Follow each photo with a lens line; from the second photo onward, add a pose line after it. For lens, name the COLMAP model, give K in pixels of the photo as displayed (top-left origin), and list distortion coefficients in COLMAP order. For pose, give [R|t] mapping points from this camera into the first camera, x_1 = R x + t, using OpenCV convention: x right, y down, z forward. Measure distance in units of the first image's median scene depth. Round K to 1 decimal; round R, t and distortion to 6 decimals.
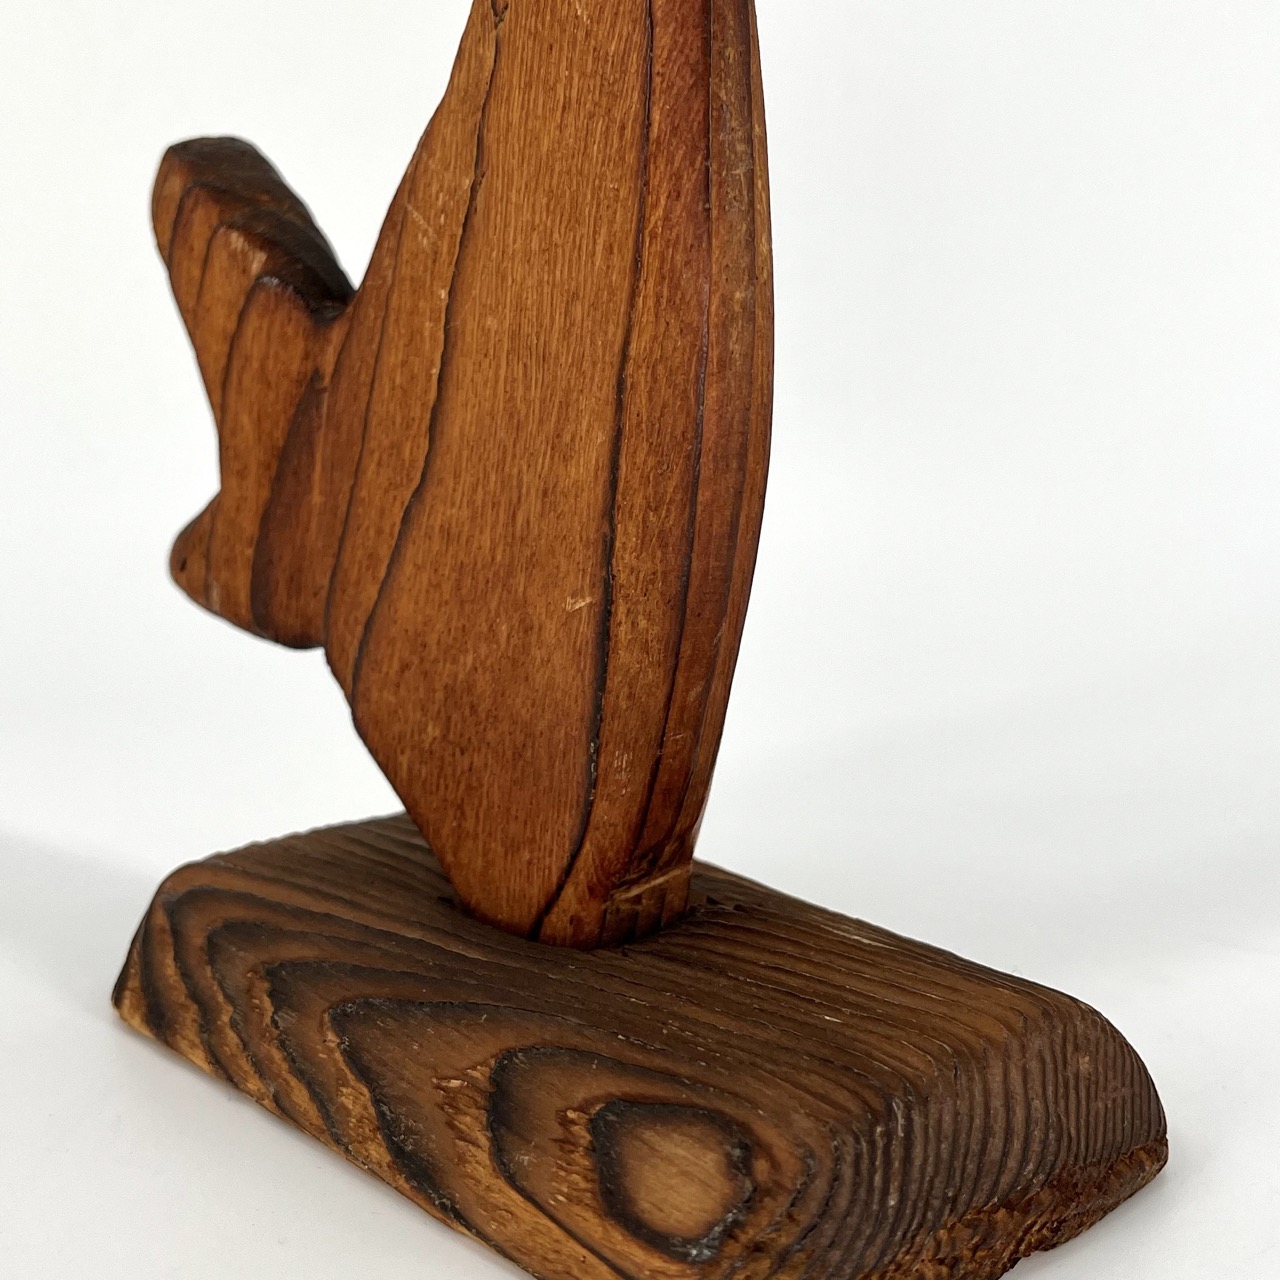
lens RADIAL K [[1896.1, 0, 597.6], [0, 1896.1, 622.2], [0, 0, 1]] dist [0.083171, -0.148906]
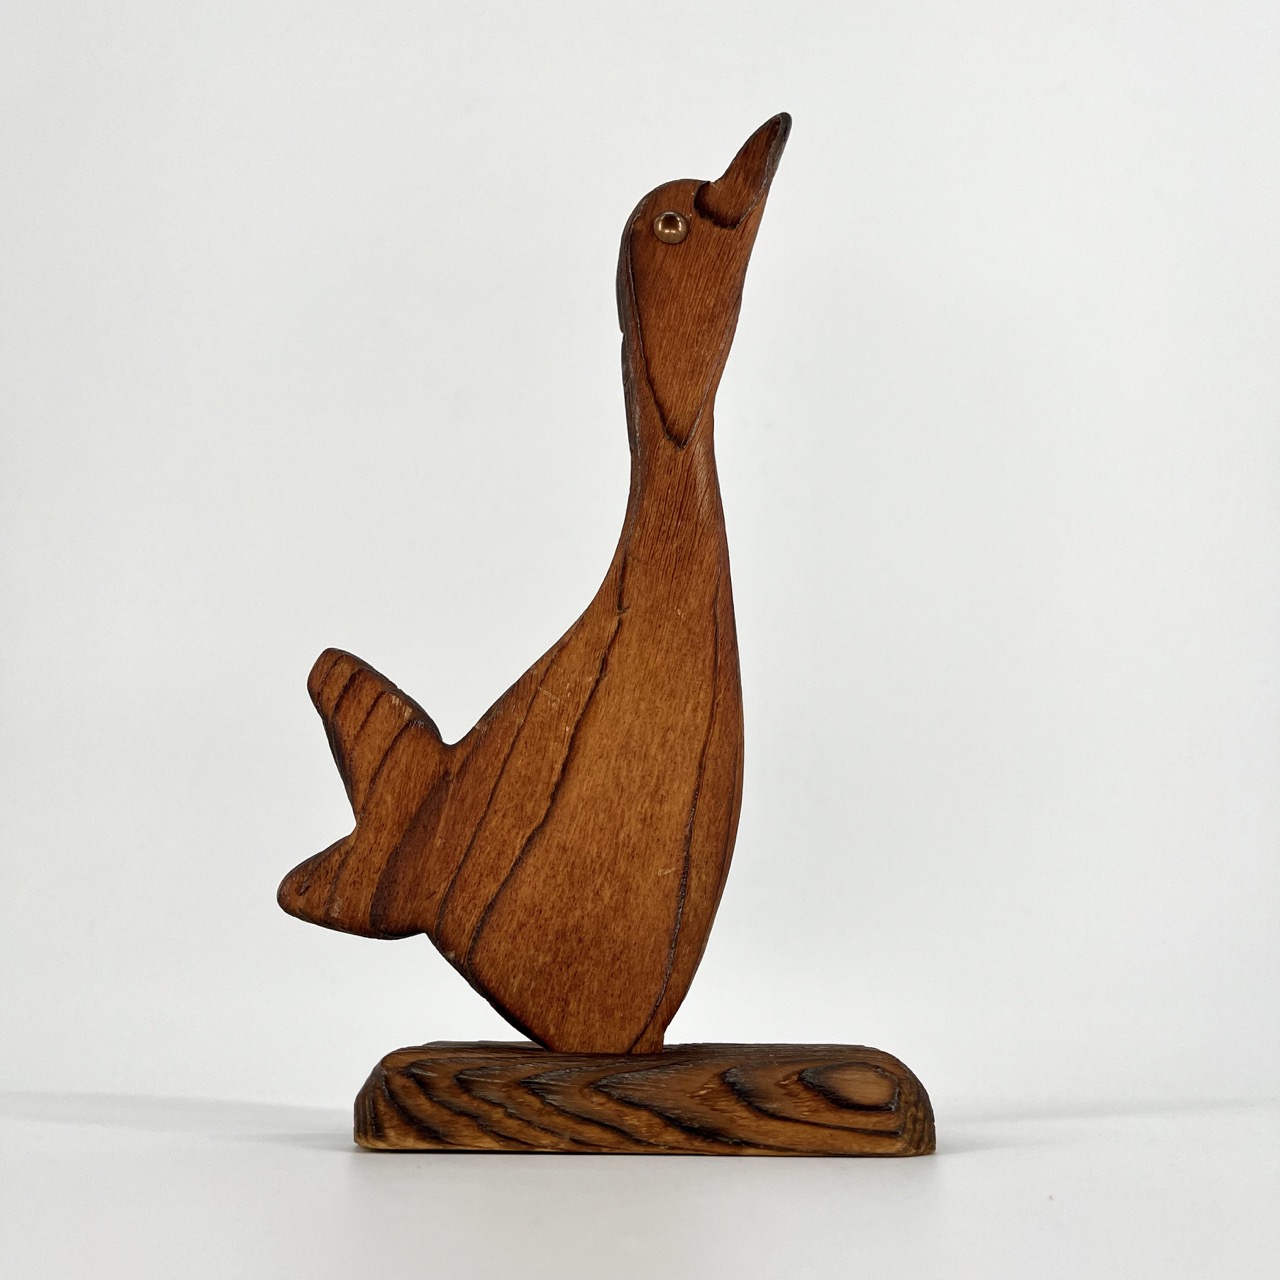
lens RADIAL K [[1384.3, 0, 633.6], [0, 1384.3, 585.4], [0, 0, 1]] dist [0.056438, -0.012003]
pose [[0.670671, 0.240022, 0.701848, -1.163855], [0.126930, 0.895105, -0.427405, 0.351159], [-0.730814, 0.375734, 0.569855, 0.030947]]
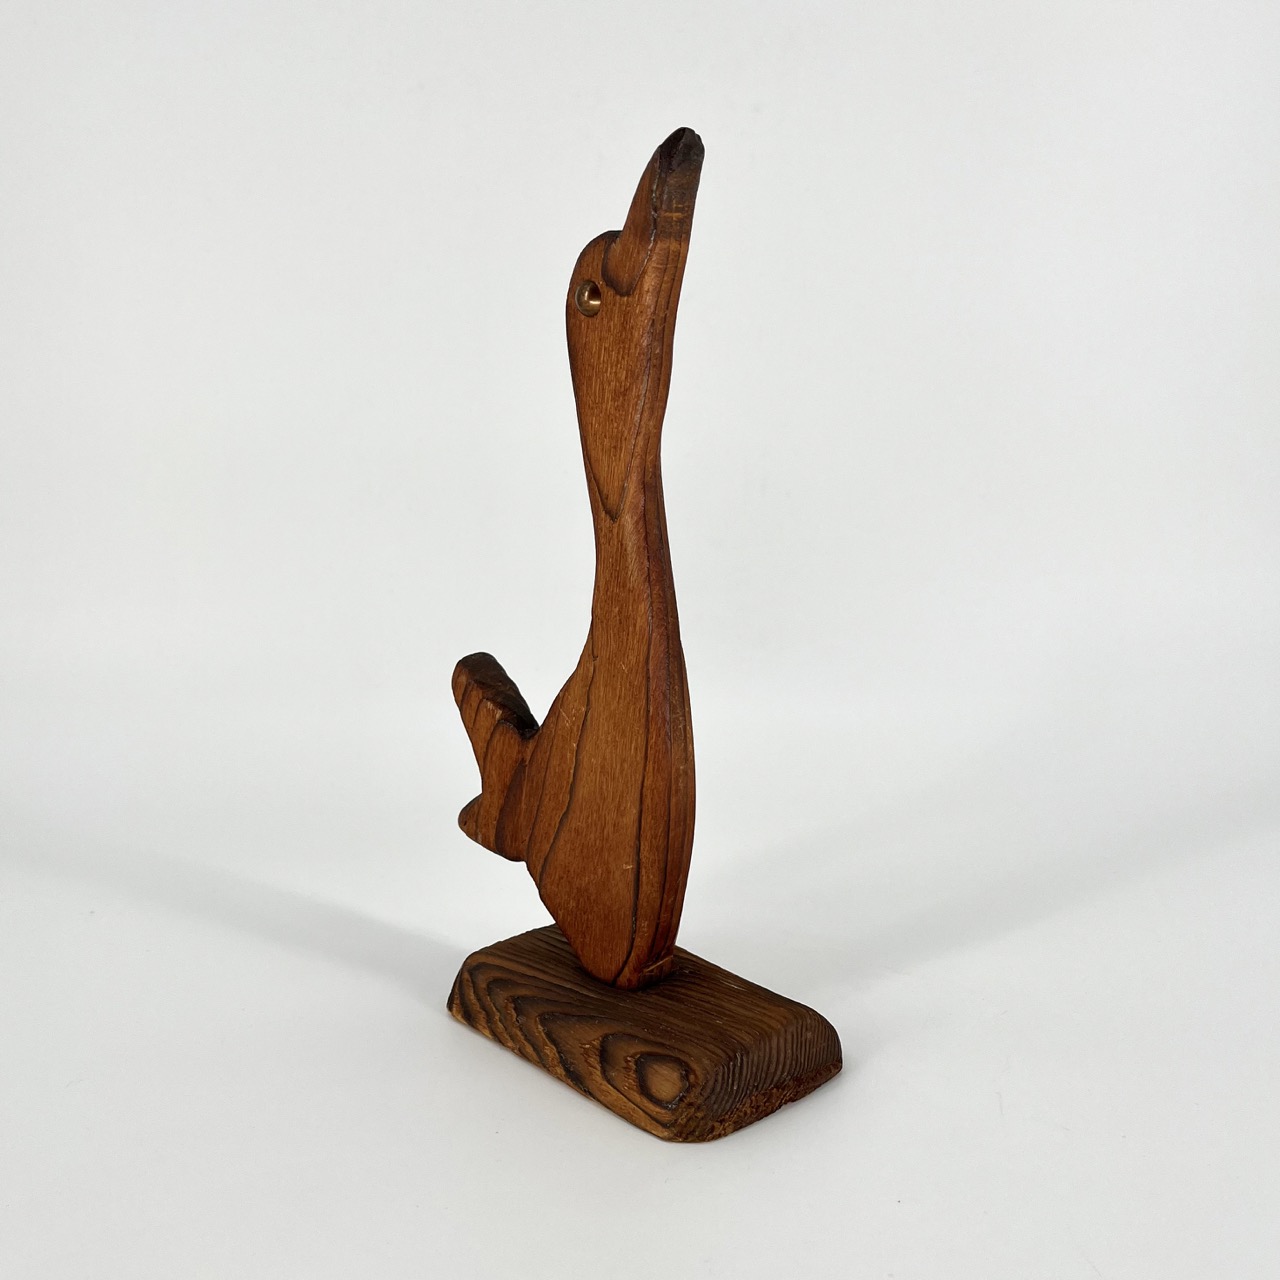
lens RADIAL K [[1337.7, 0, 640.0], [0, 1337.7, 640.0], [0, 0, 1]] dist [0.044042, -0.007139]
pose [[0.999799, -0.020041, -0.000396, 0.014567], [0.020041, 0.999798, -0.001438, -0.325559], [0.000424, 0.001430, 0.999999, -0.907100]]
